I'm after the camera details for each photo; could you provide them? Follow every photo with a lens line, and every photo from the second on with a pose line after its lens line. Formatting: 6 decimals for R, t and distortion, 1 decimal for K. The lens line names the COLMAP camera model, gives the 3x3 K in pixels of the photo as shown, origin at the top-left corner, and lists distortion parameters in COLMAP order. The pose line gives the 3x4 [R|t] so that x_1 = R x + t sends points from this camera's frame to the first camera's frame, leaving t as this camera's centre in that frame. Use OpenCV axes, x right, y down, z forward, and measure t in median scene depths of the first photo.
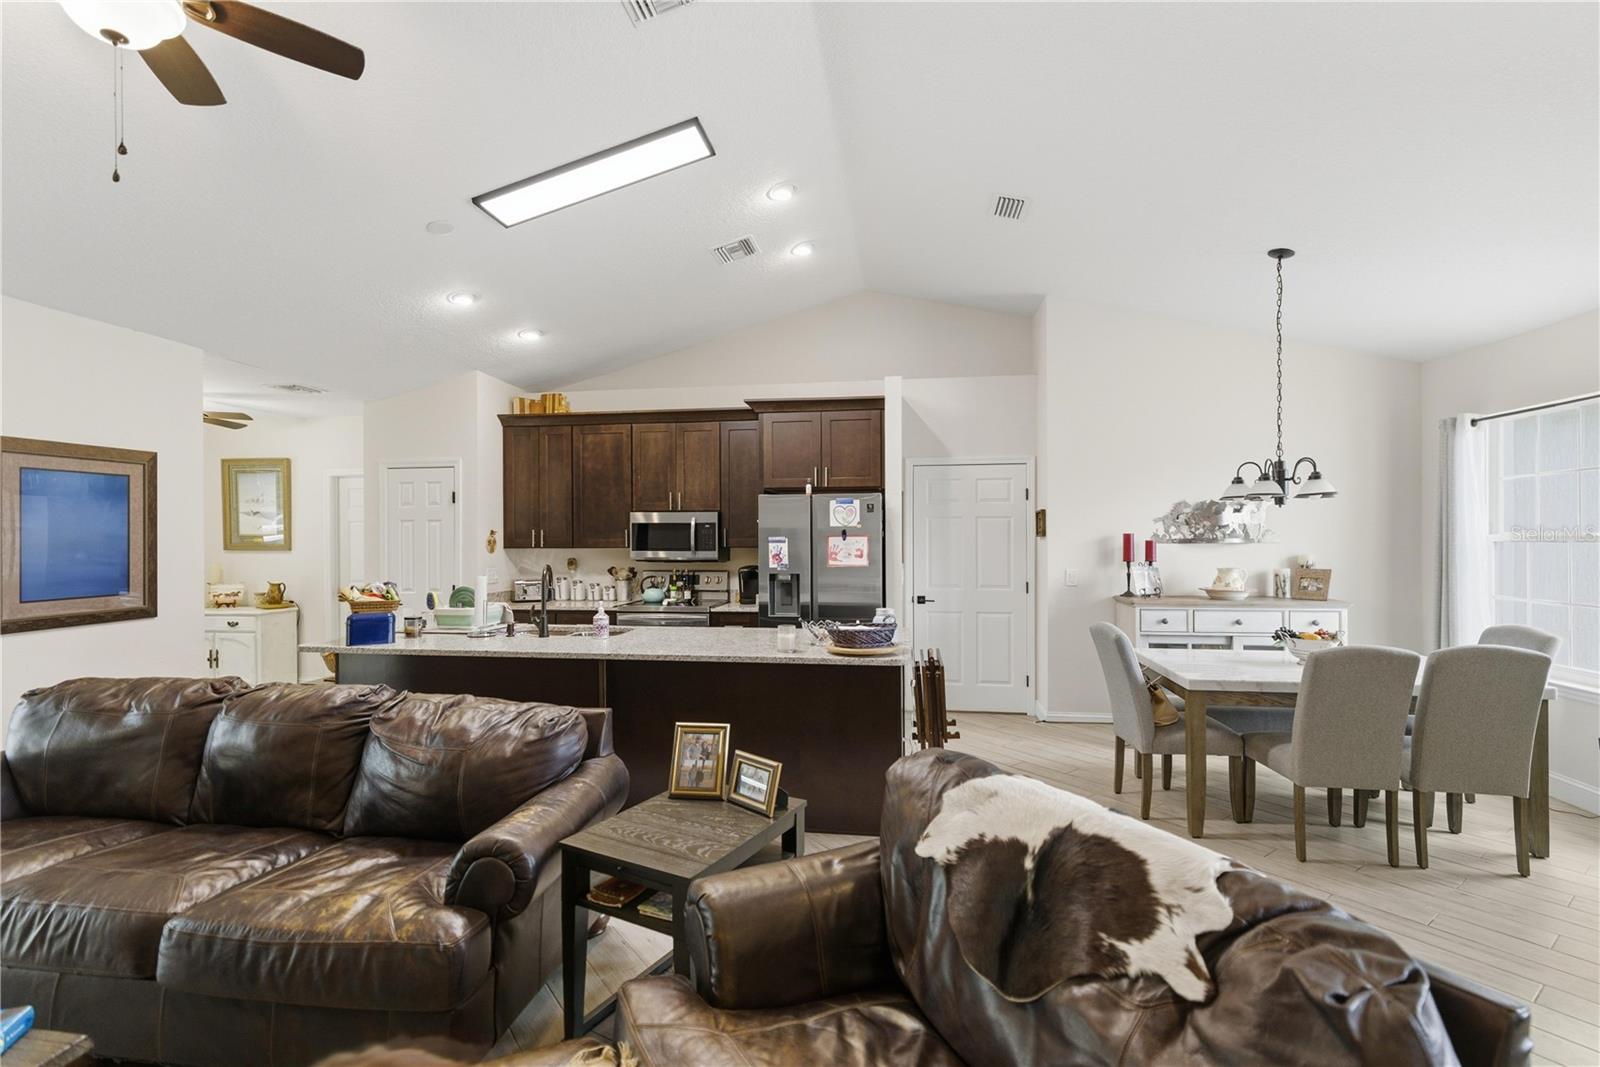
lens RADIAL K [[738.8, 0, 800.0], [0, 738.8, 533.5], [0, 0, 1]] dist [0.002707, 0.000097]
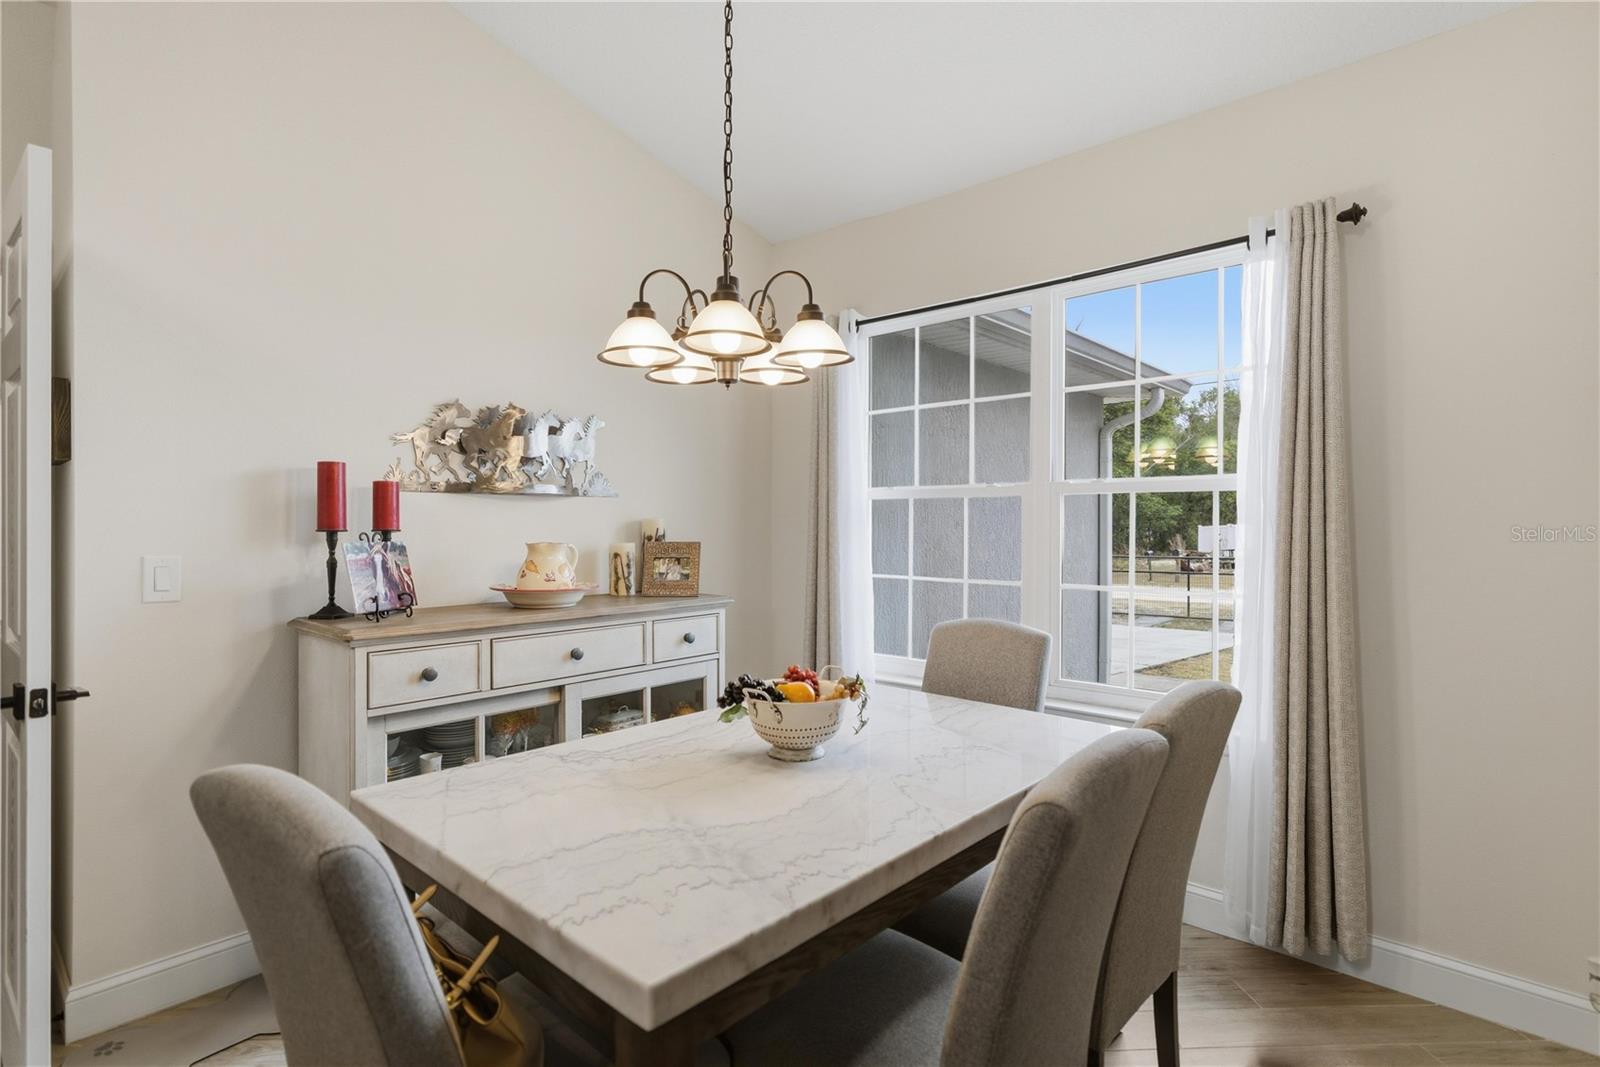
lens RADIAL K [[802.0, 0, 800.0], [0, 802.0, 533.5], [0, 0, 1]] dist [-0.000243, -0.000119]
pose [[0.558765, -0.006628, 0.829299, 0.230943], [-0.007326, 0.999890, 0.012928, 0.031965], [-0.829294, -0.013299, 0.558655, 0.560053]]
